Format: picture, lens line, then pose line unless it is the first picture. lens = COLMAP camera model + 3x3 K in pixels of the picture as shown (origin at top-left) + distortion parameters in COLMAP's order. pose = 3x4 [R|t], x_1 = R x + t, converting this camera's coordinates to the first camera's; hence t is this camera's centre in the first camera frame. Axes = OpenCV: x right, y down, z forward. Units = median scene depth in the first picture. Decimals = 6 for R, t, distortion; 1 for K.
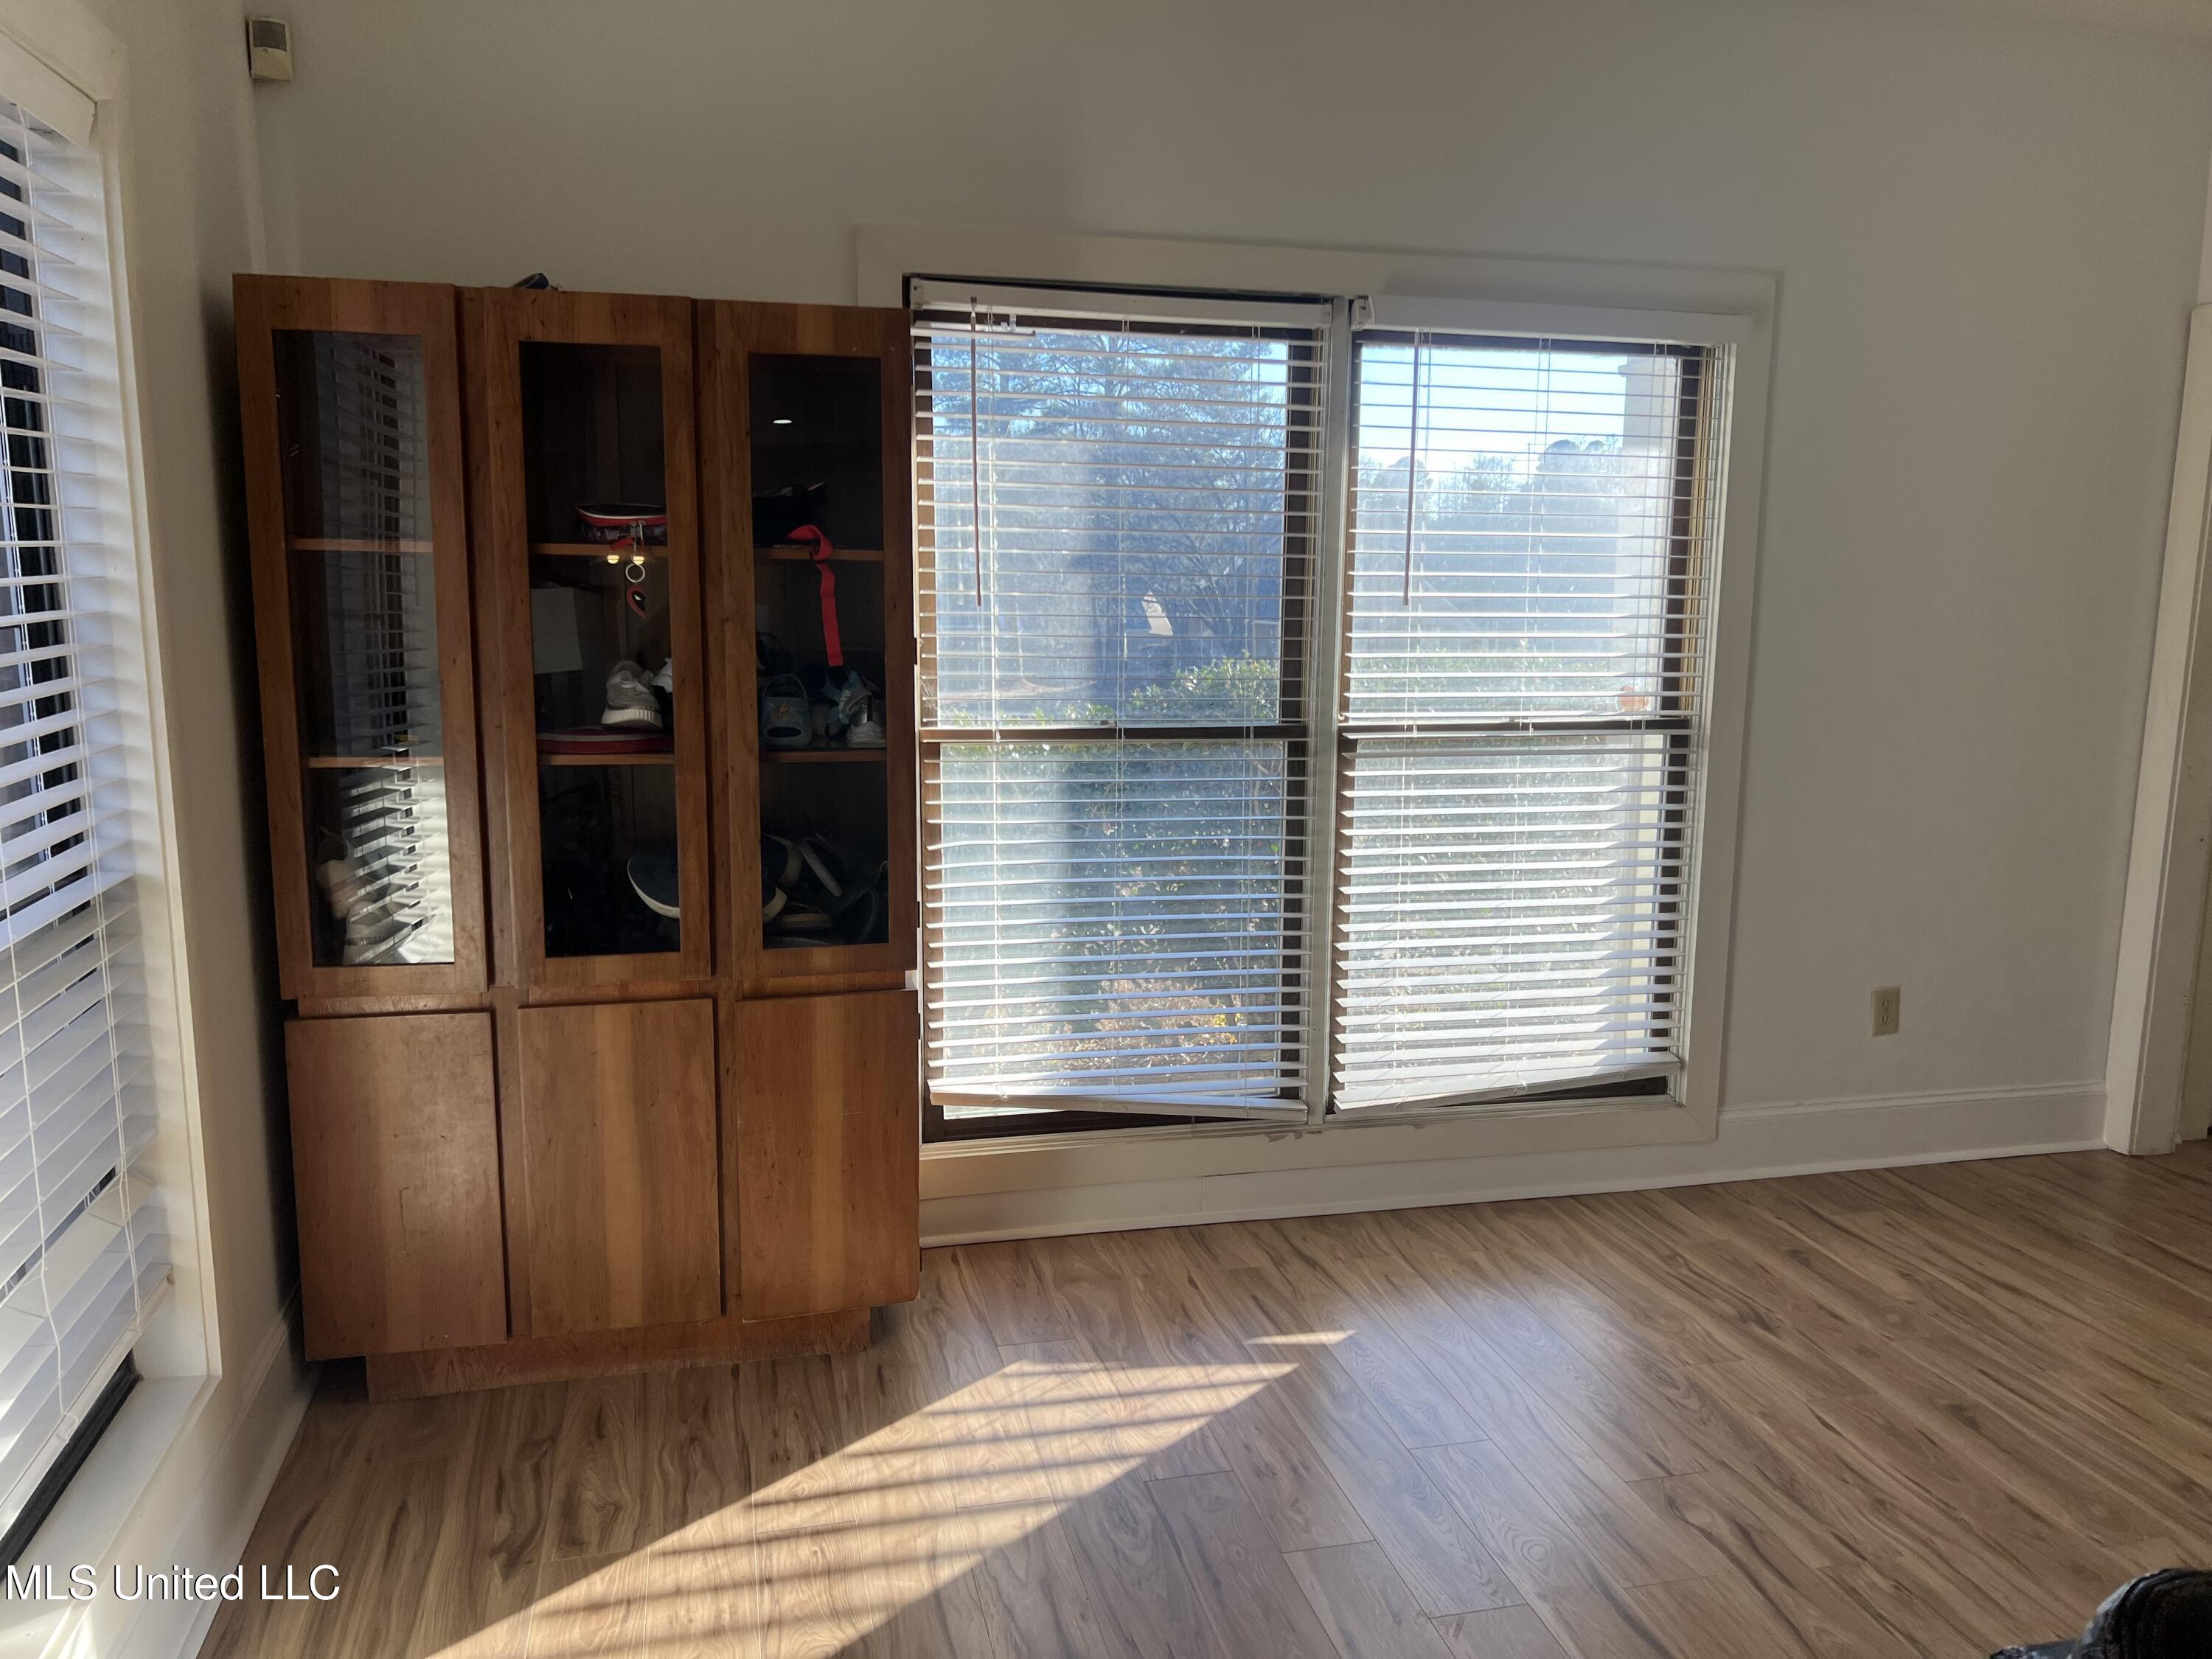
lens RADIAL K [[1620.9, 0, 1120.2], [0, 1620.9, 827.7], [0, 0, 1]] dist [0.141139, -0.300083]
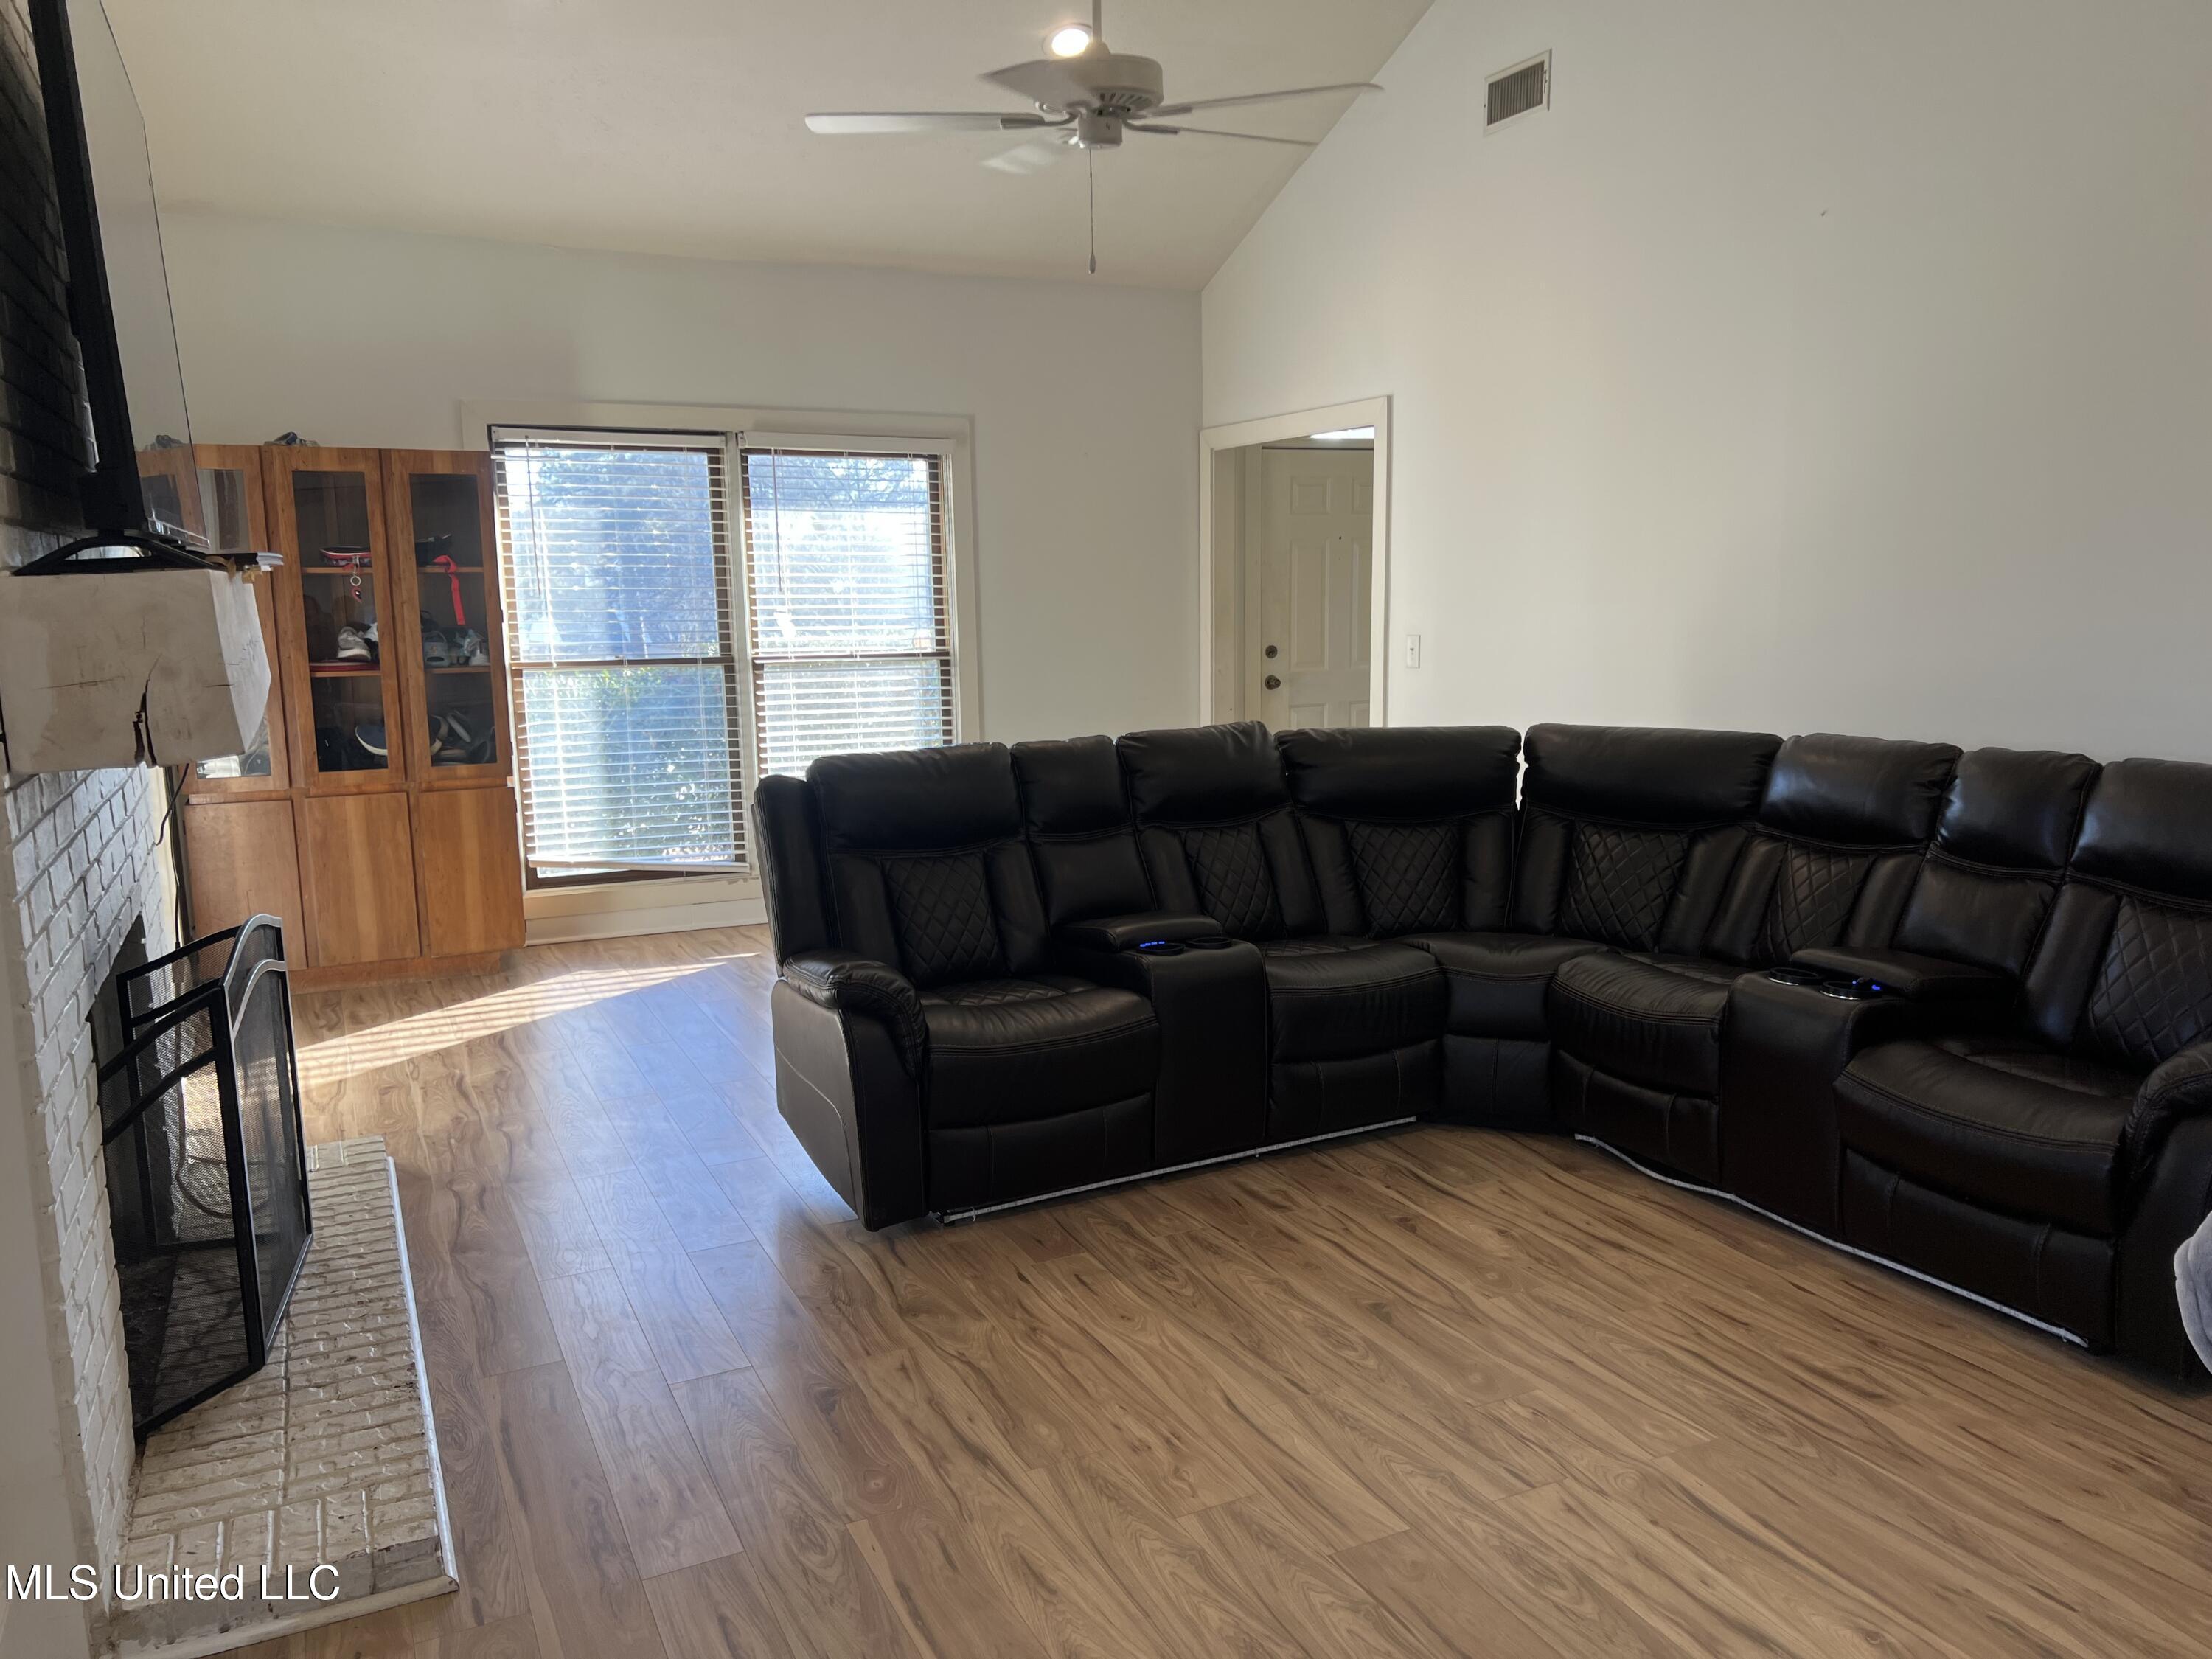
lens RADIAL K [[1620.9, 0, 1120.2], [0, 1620.9, 827.7], [0, 0, 1]] dist [0.141139, -0.300083]
pose [[0.976797, -0.055169, 0.206939, 0.182372], [0.056127, 0.998423, 0.001241, 0.190755], [-0.206681, 0.010403, 0.978353, -1.134481]]
